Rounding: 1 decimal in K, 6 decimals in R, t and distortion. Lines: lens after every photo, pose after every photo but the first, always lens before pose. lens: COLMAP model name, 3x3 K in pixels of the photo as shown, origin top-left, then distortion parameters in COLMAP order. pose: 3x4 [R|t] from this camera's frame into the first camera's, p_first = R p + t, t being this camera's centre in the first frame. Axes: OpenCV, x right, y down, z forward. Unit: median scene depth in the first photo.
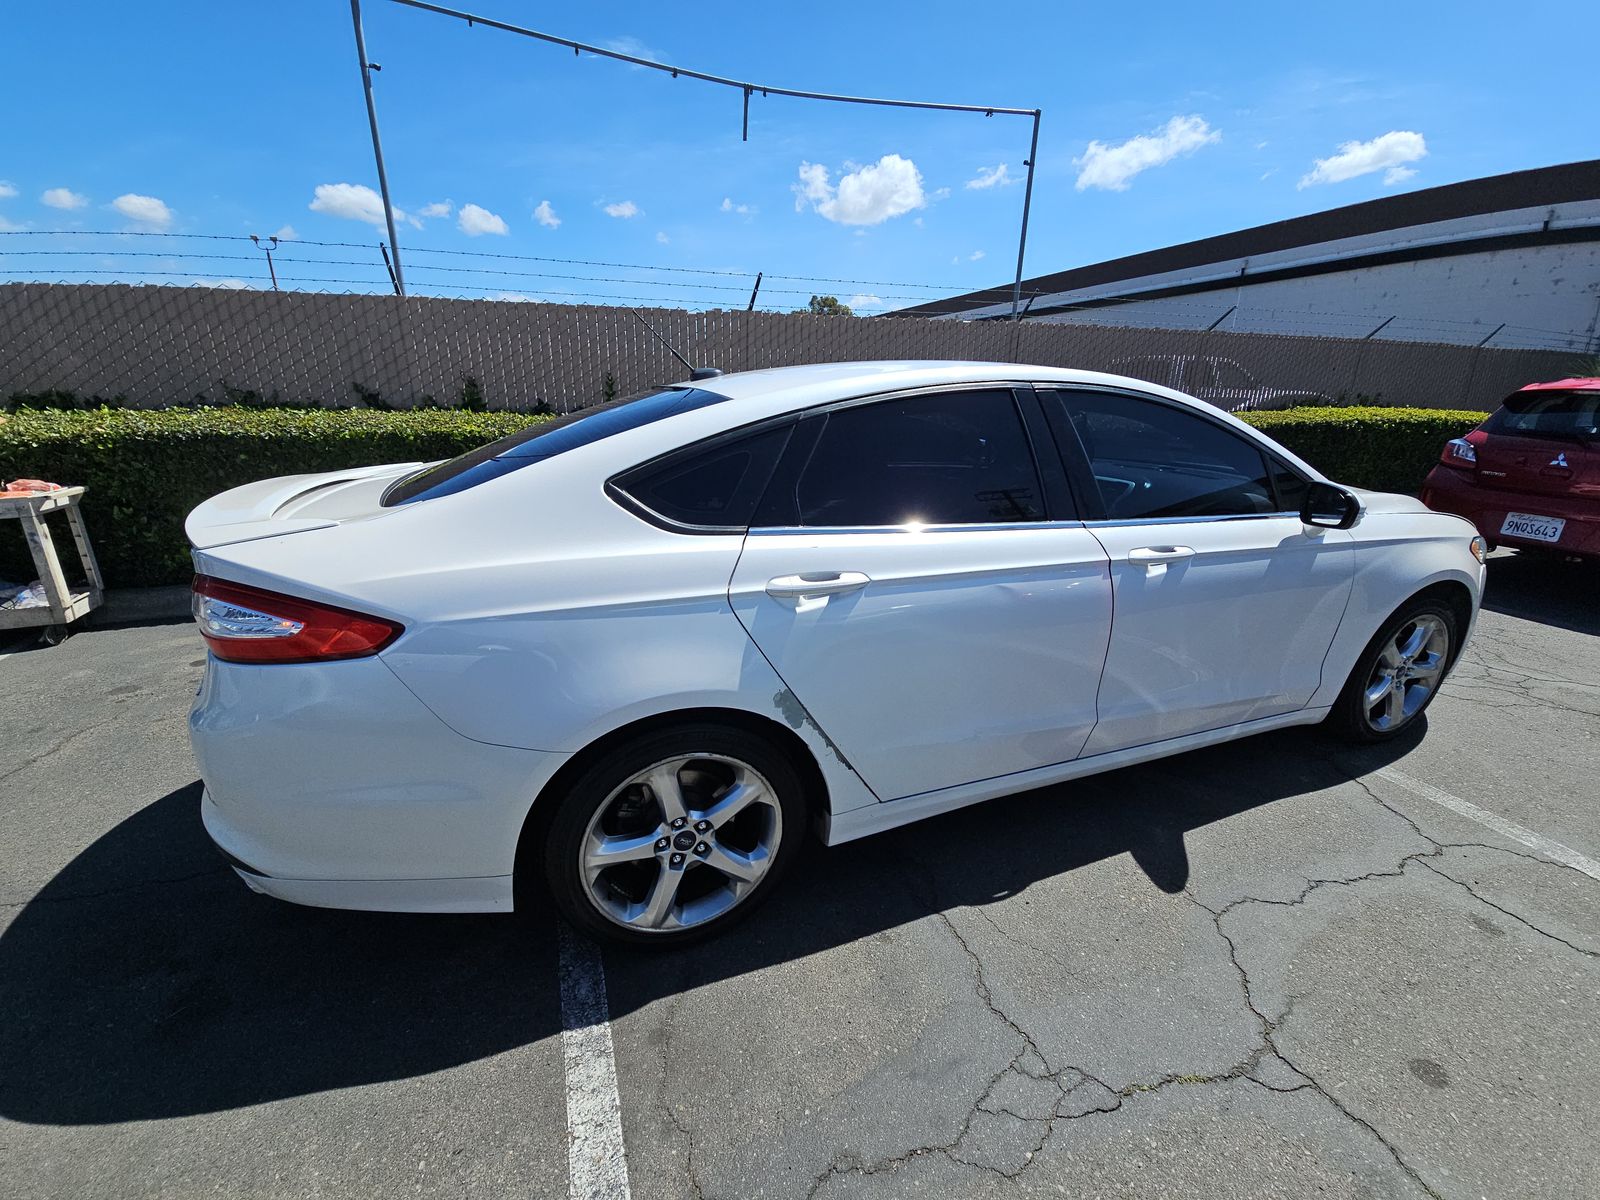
lens RADIAL K [[649.7, 0, 799.4], [0, 649.7, 603.6], [0, 0, 1]] dist [-0.007960, -0.001721]
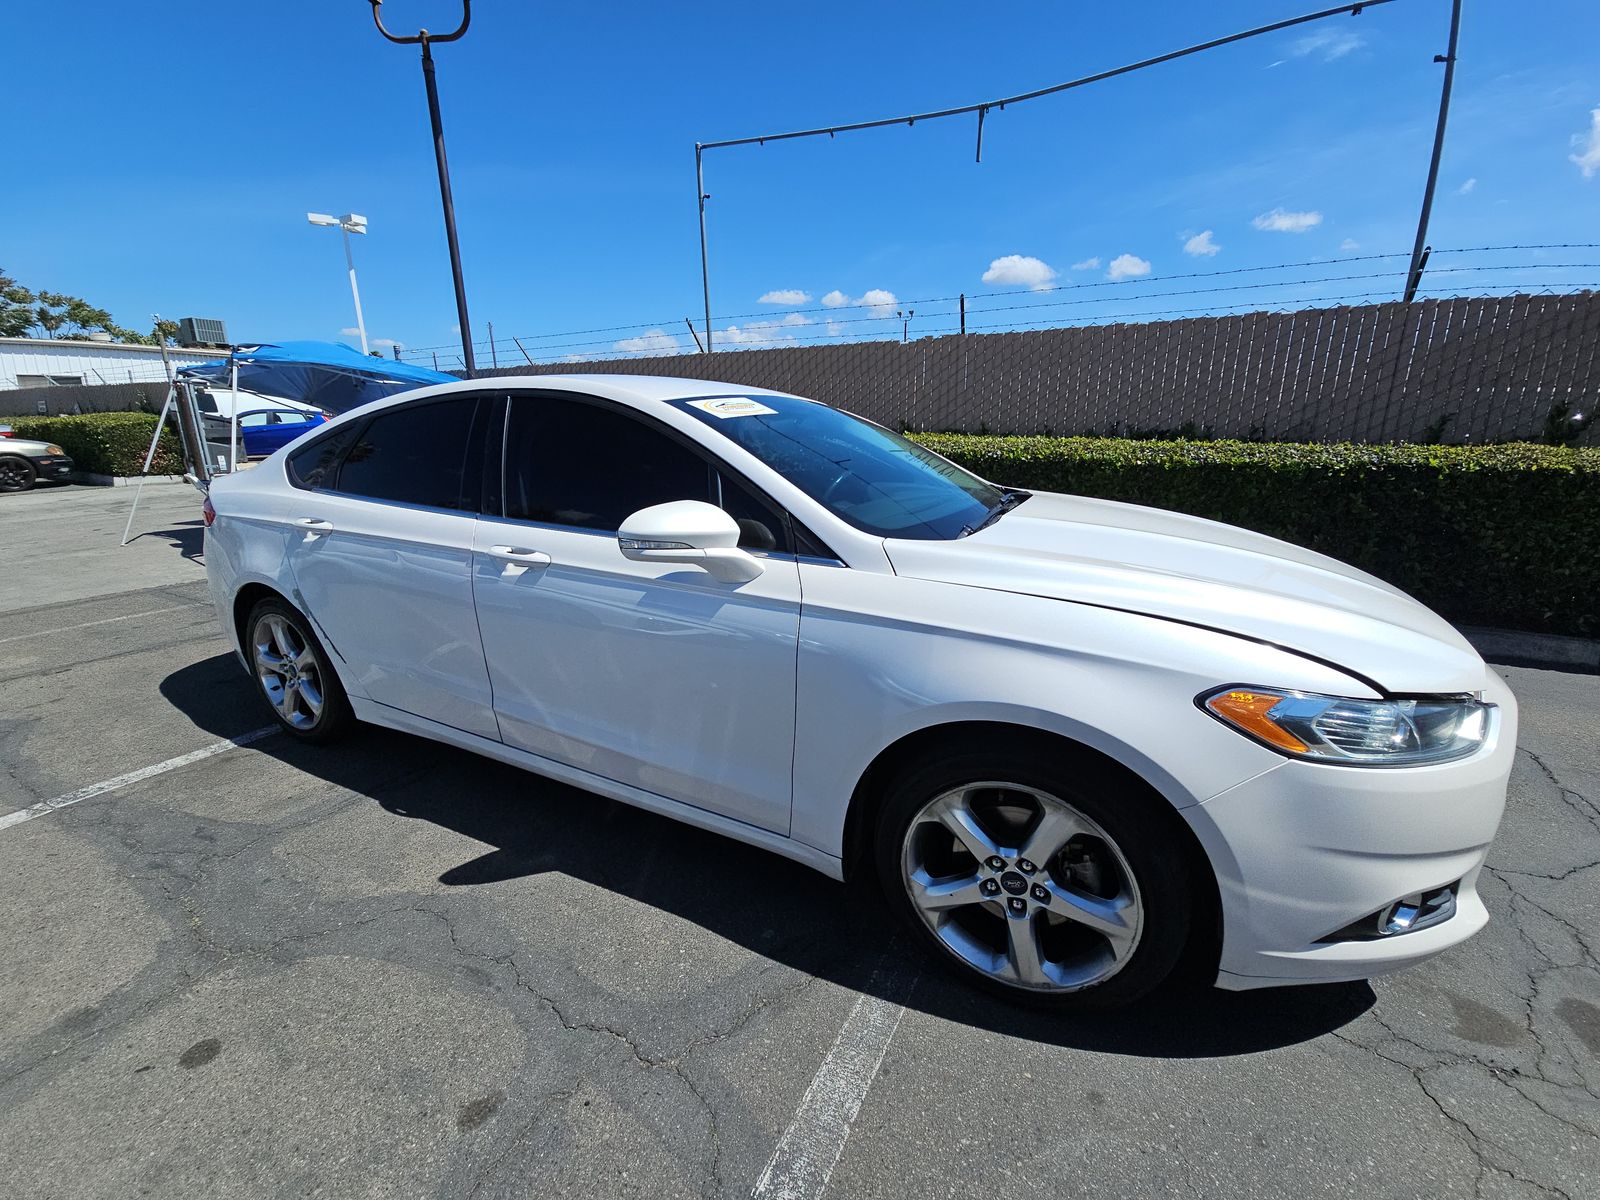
lens RADIAL K [[649.7, 0, 805.7], [0, 649.7, 597.4], [0, 0, 1]] dist [-0.007960, -0.001721]
pose [[0.674186, 0.181623, -0.715881, 1.341015], [-0.223631, 0.973990, 0.036502, -0.125910], [0.703891, 0.135484, 0.697267, 0.532176]]
